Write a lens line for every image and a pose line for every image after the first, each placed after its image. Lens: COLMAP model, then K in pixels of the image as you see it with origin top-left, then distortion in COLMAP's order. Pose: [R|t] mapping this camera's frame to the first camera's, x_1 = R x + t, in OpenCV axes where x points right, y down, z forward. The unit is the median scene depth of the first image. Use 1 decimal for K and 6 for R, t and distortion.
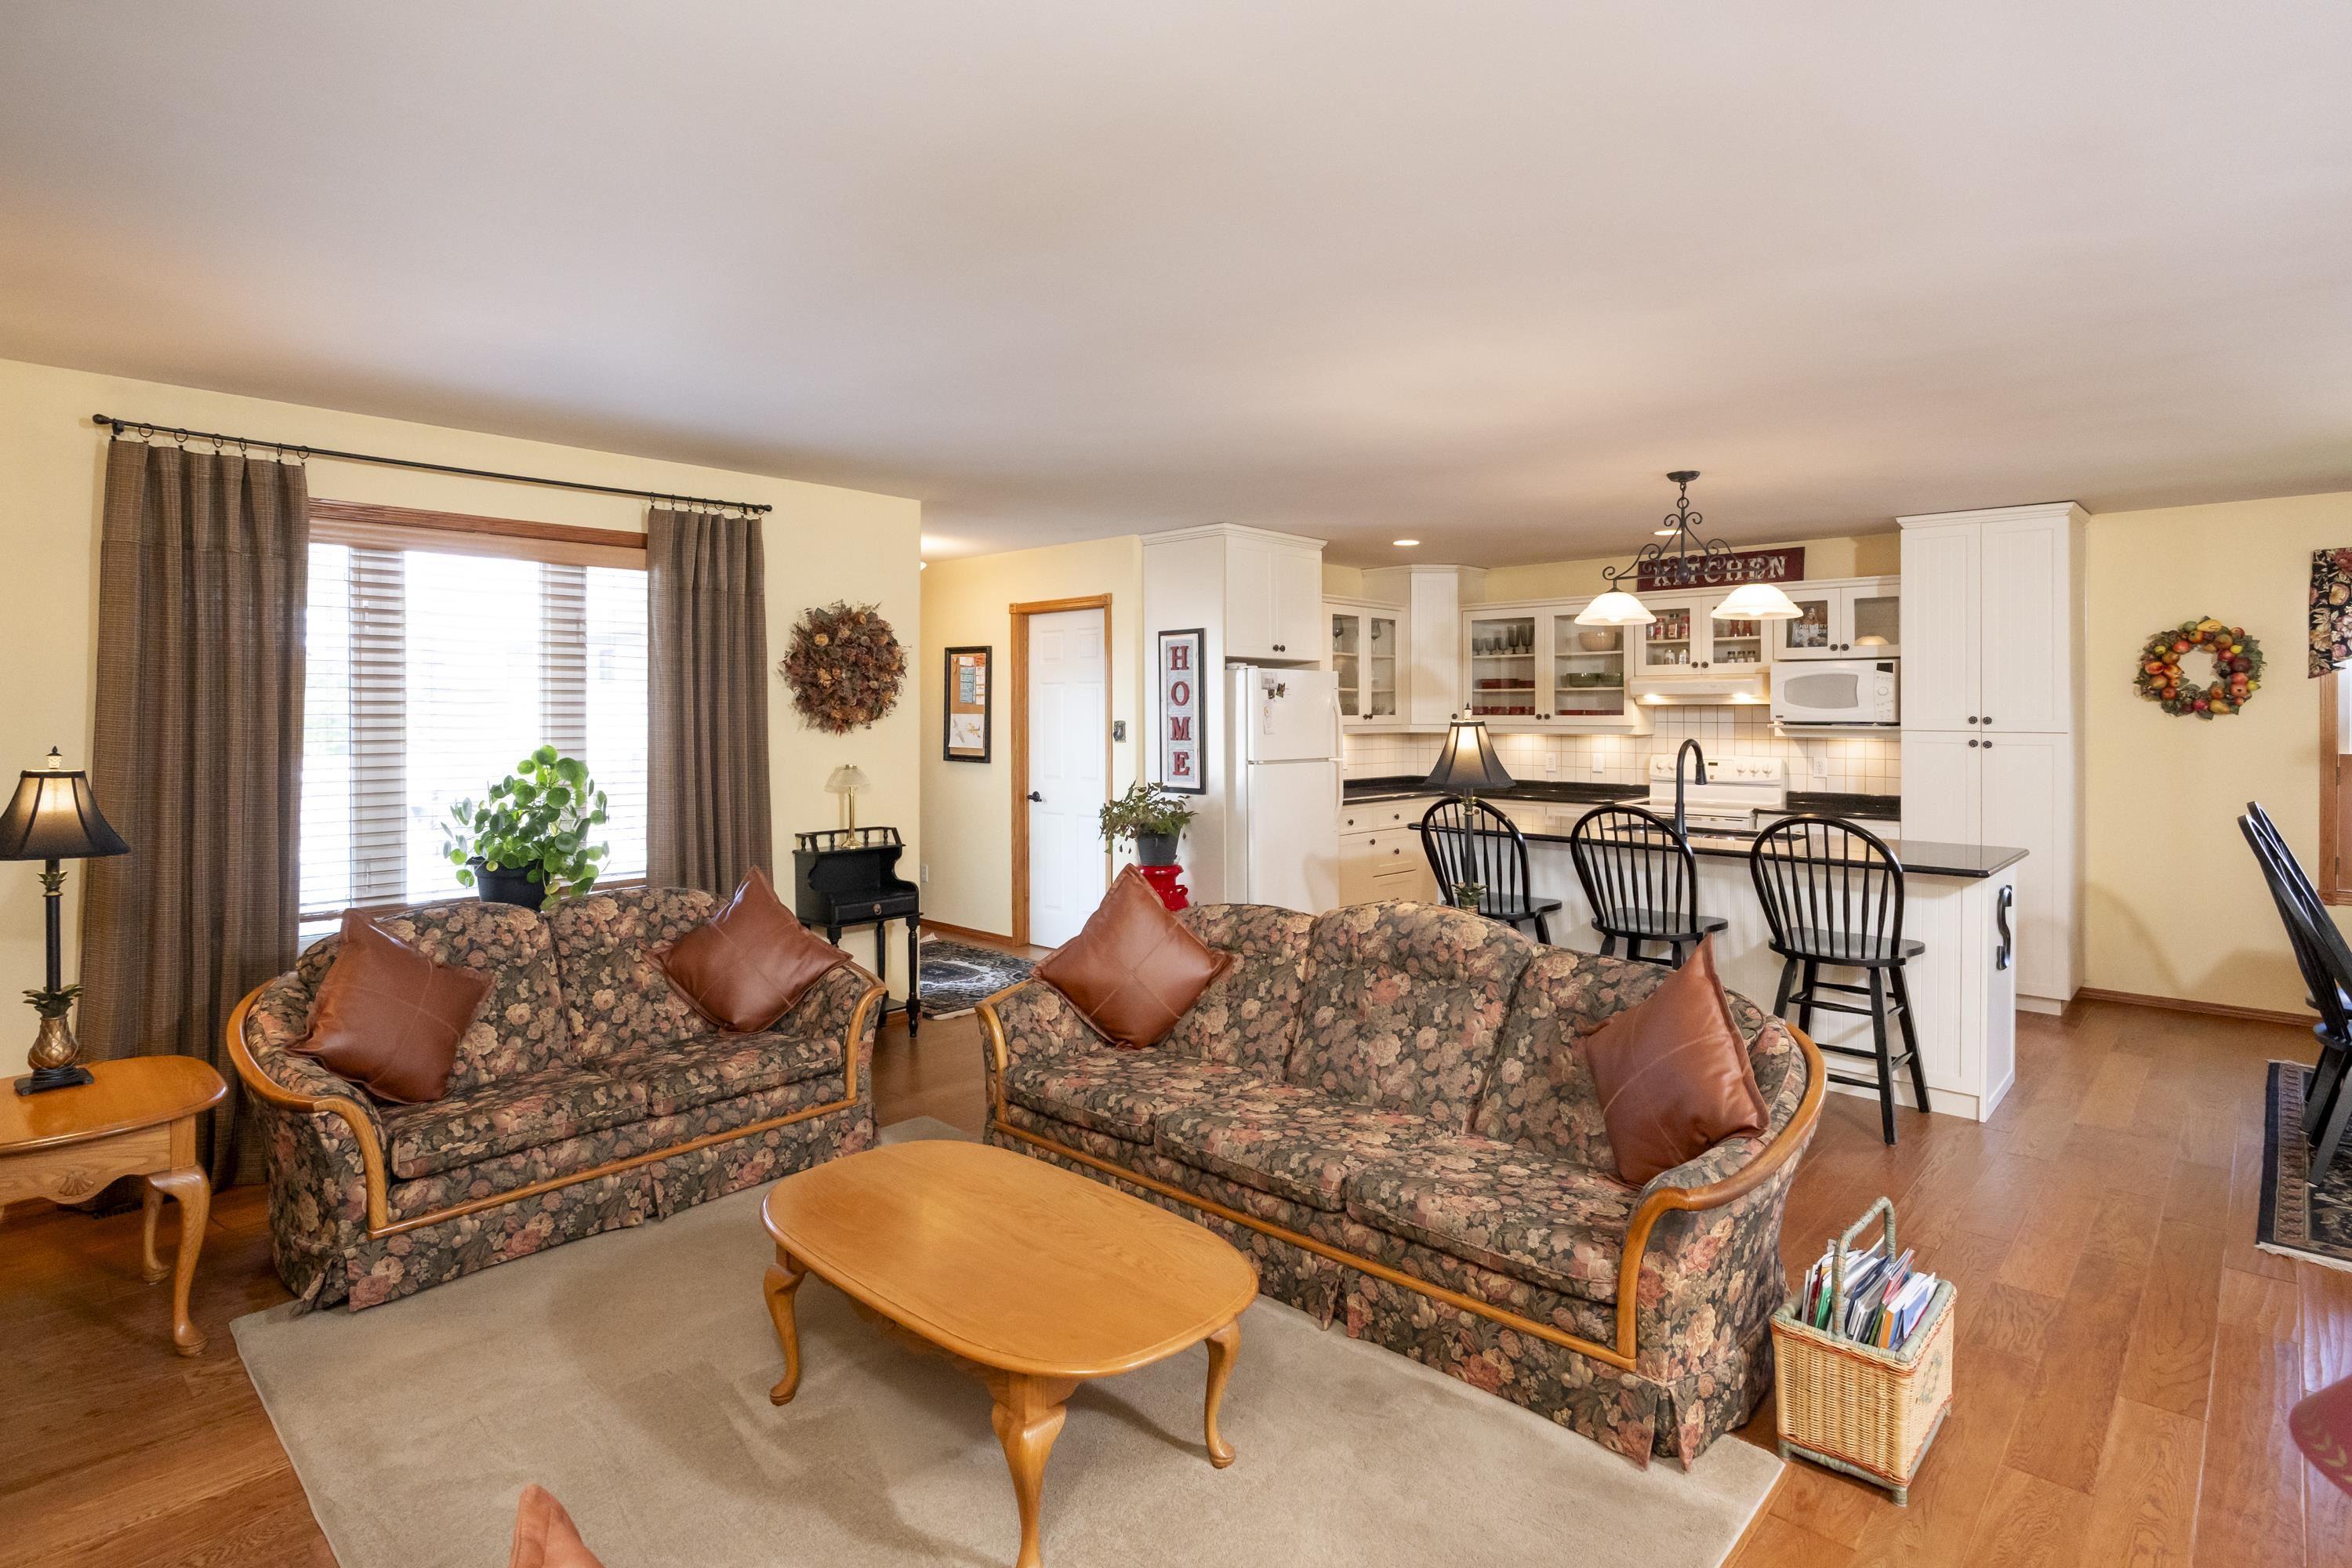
lens RADIAL K [[1197.9, 0, 1178.9], [0, 1197.9, 710.8], [0, 0, 1]] dist [0.001919, 0.001613]
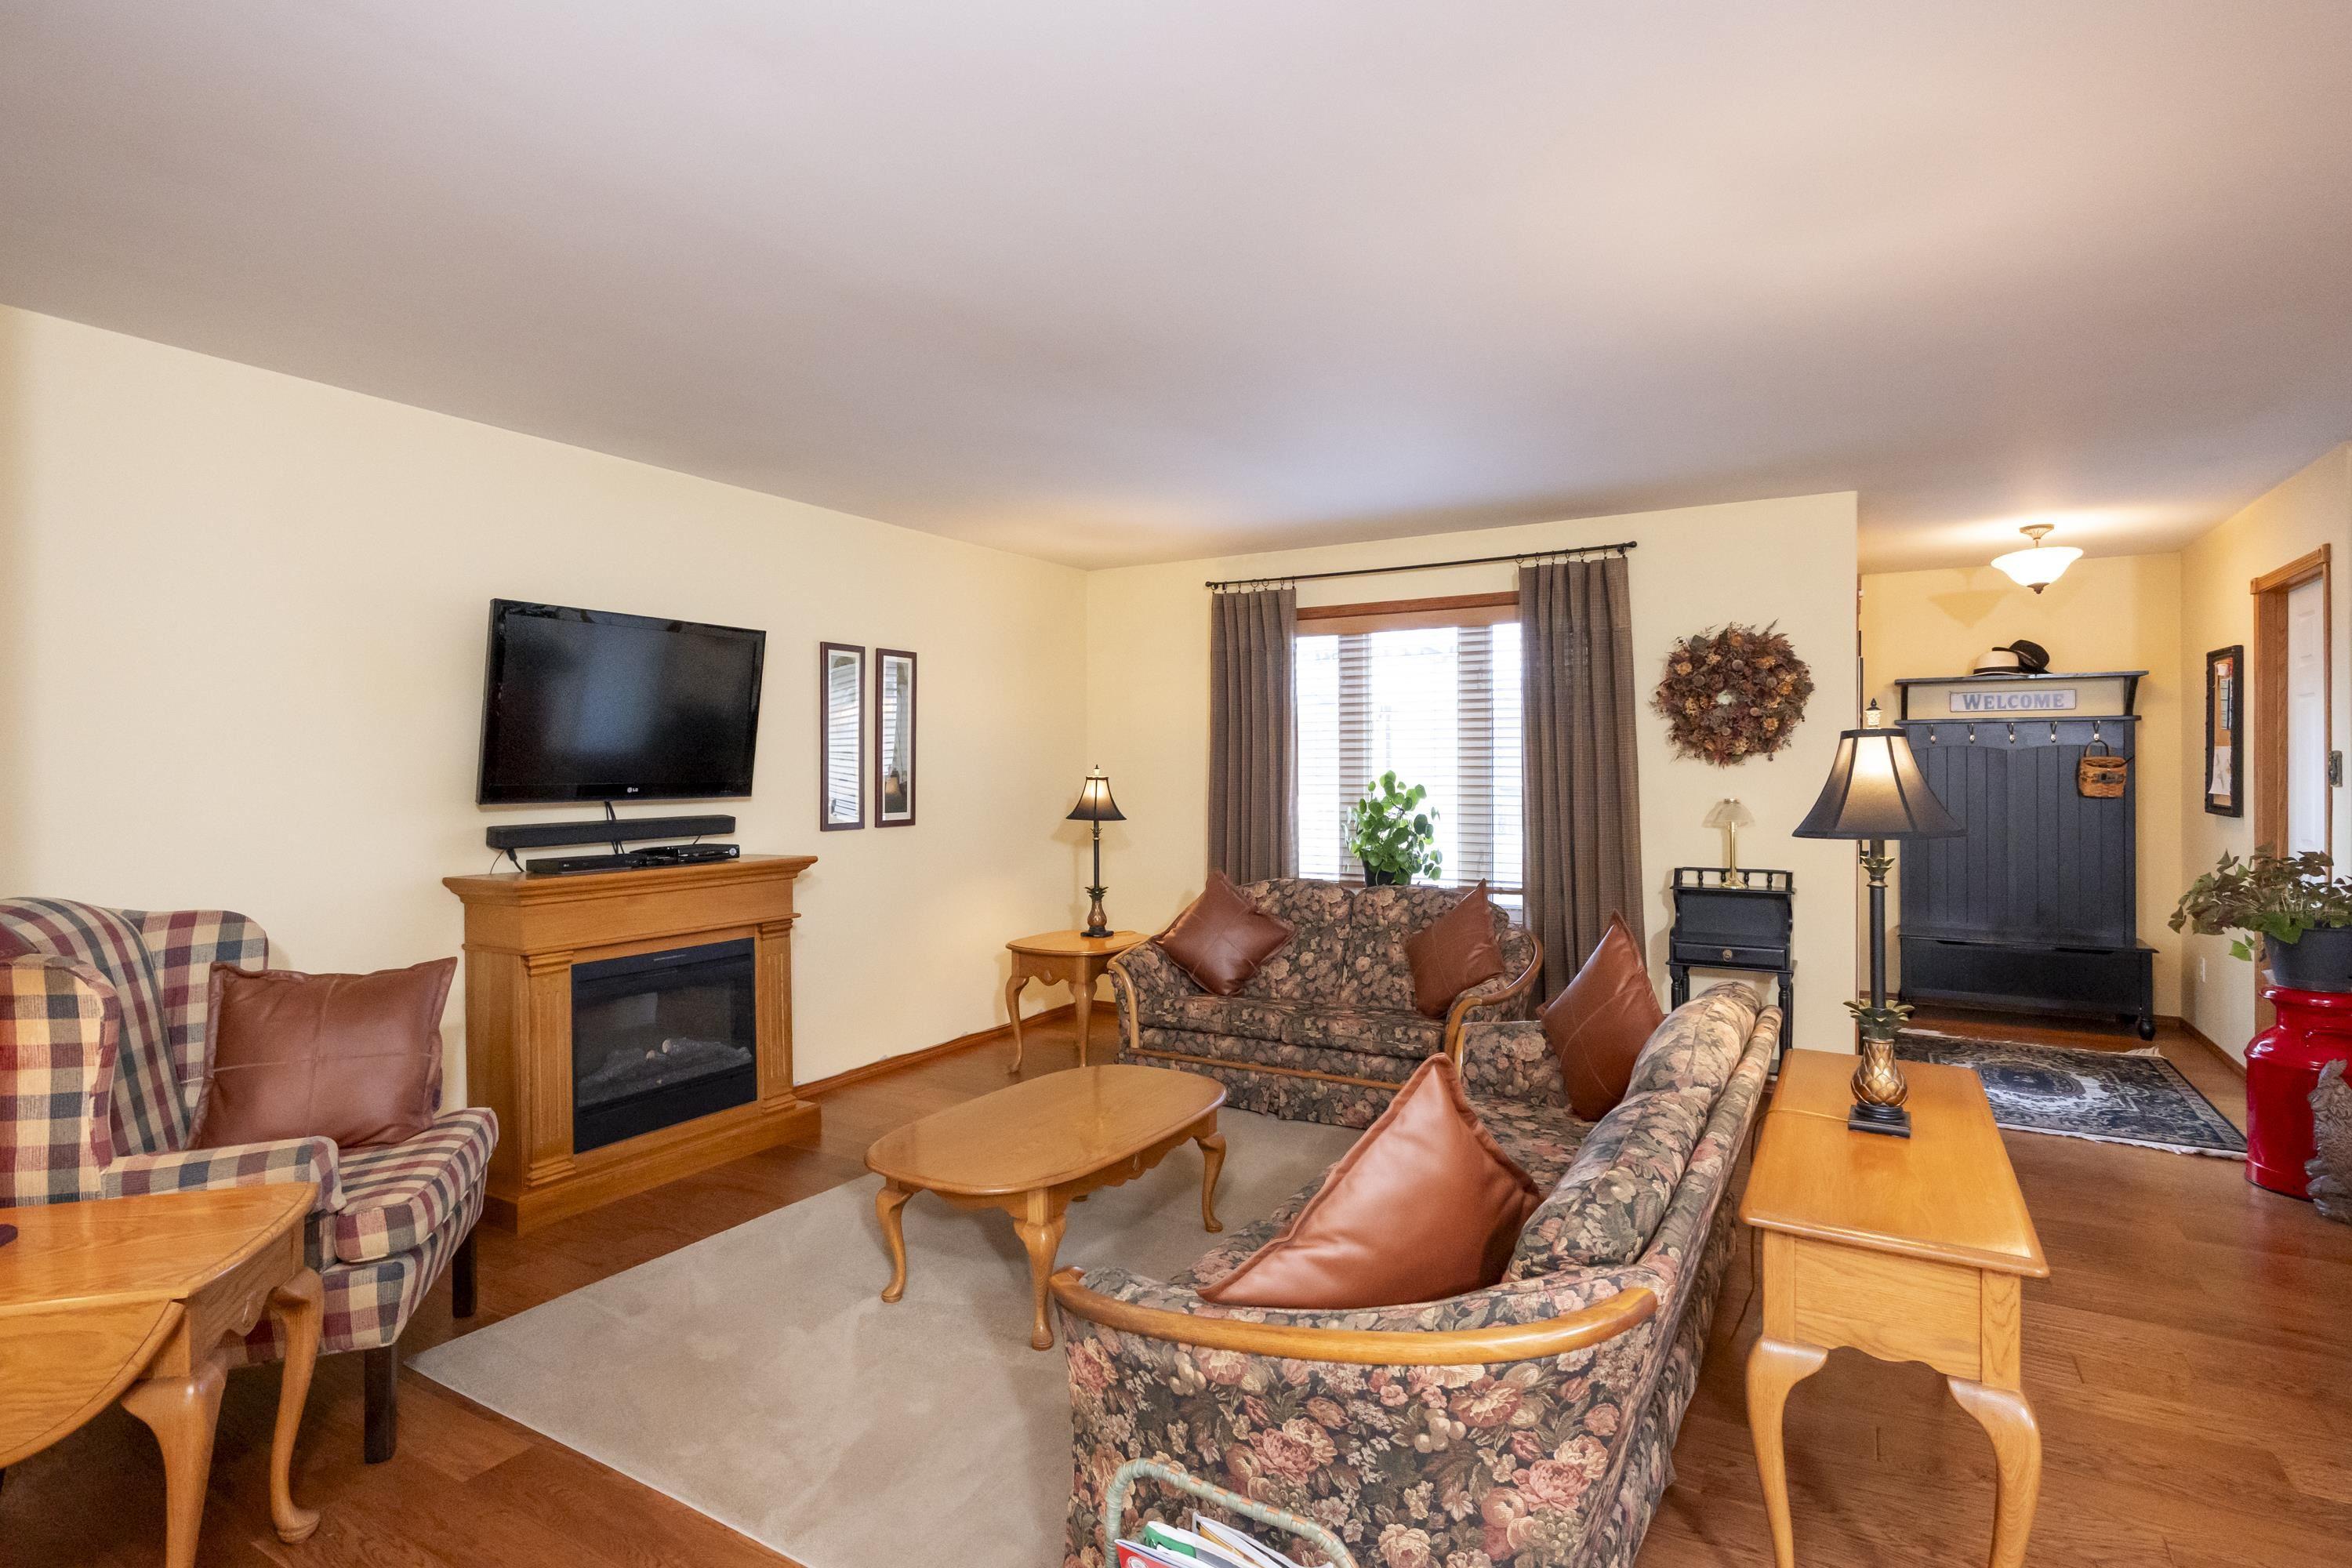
lens RADIAL K [[1182.8, 0, 1163.5], [0, 1182.8, 761.2], [0, 0, 1]] dist [-0.002595, -0.000033]
pose [[0.207240, -0.005243, -0.978276, 0.491768], [0.002747, 0.999985, -0.004778, 0.017541], [0.978286, -0.001697, 0.207251, 0.350865]]
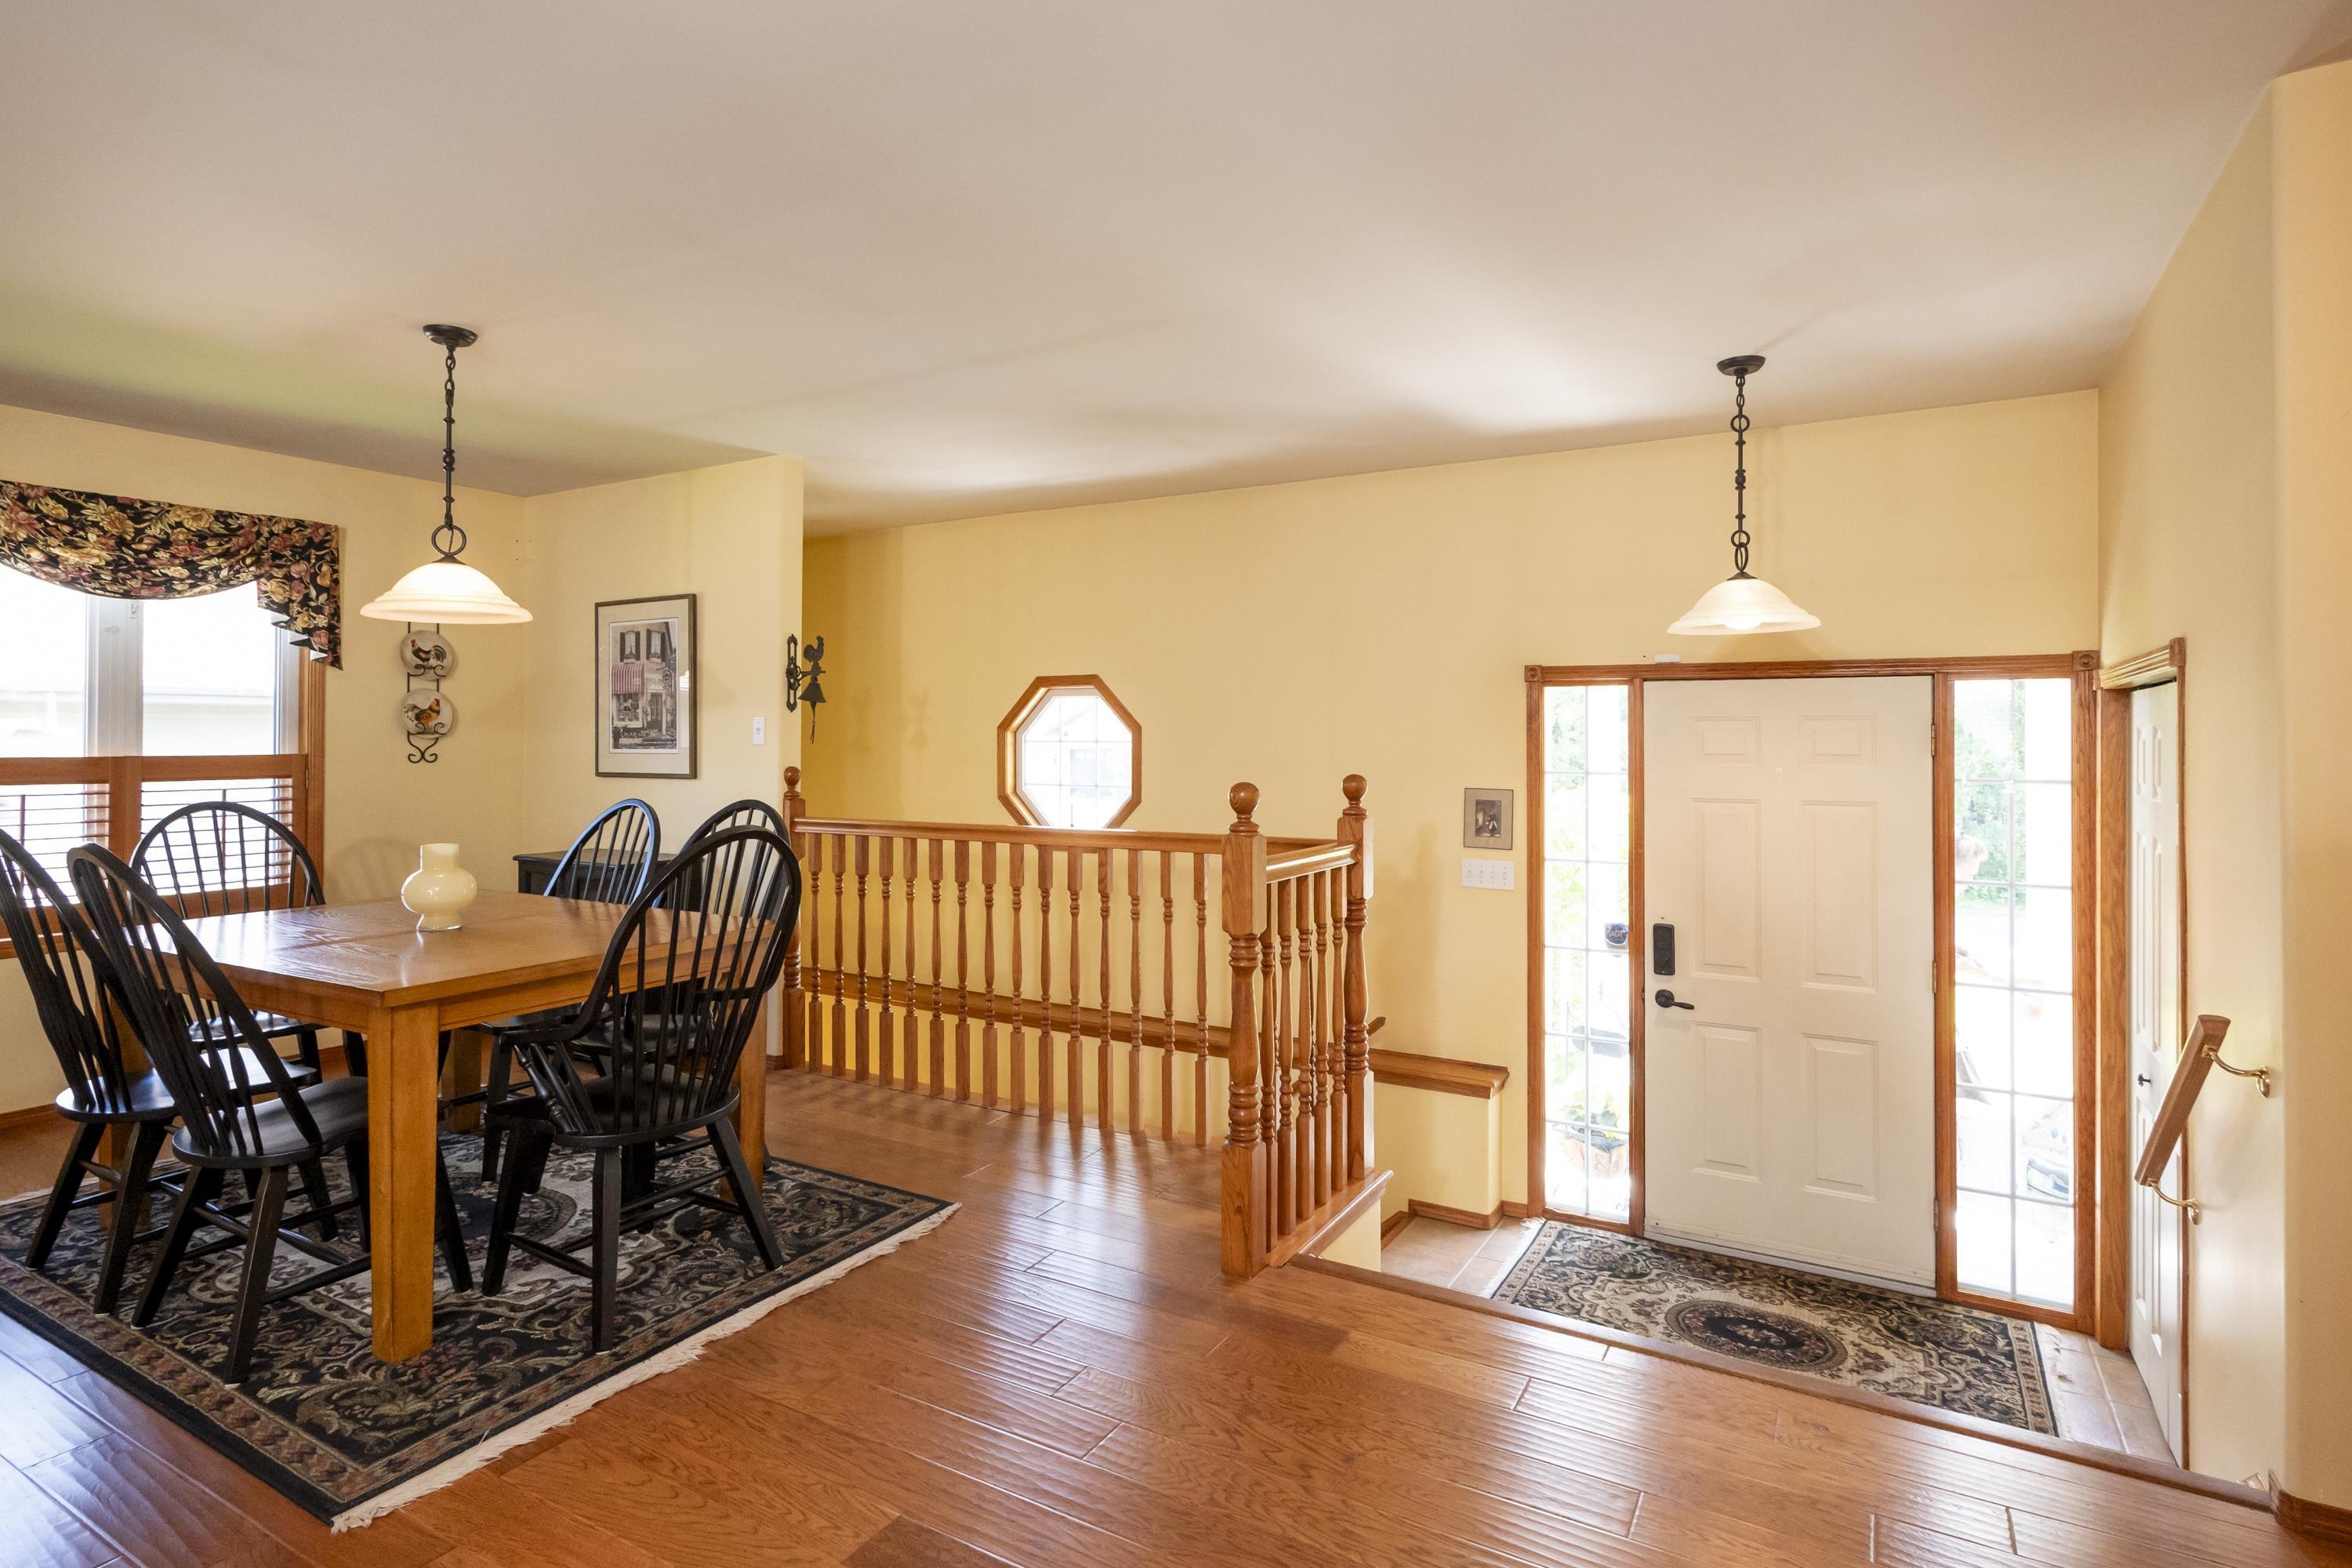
lens RADIAL K [[1212.6, 0, 1160.5], [0, 1212.6, 728.0], [0, 0, 1]] dist [0.003232, 0.002722]
pose [[-0.202852, 0.005778, 0.979192, 0.111517], [-0.001752, 0.999979, -0.006264, 0.021175], [-0.979208, -0.002986, -0.202838, 0.404947]]
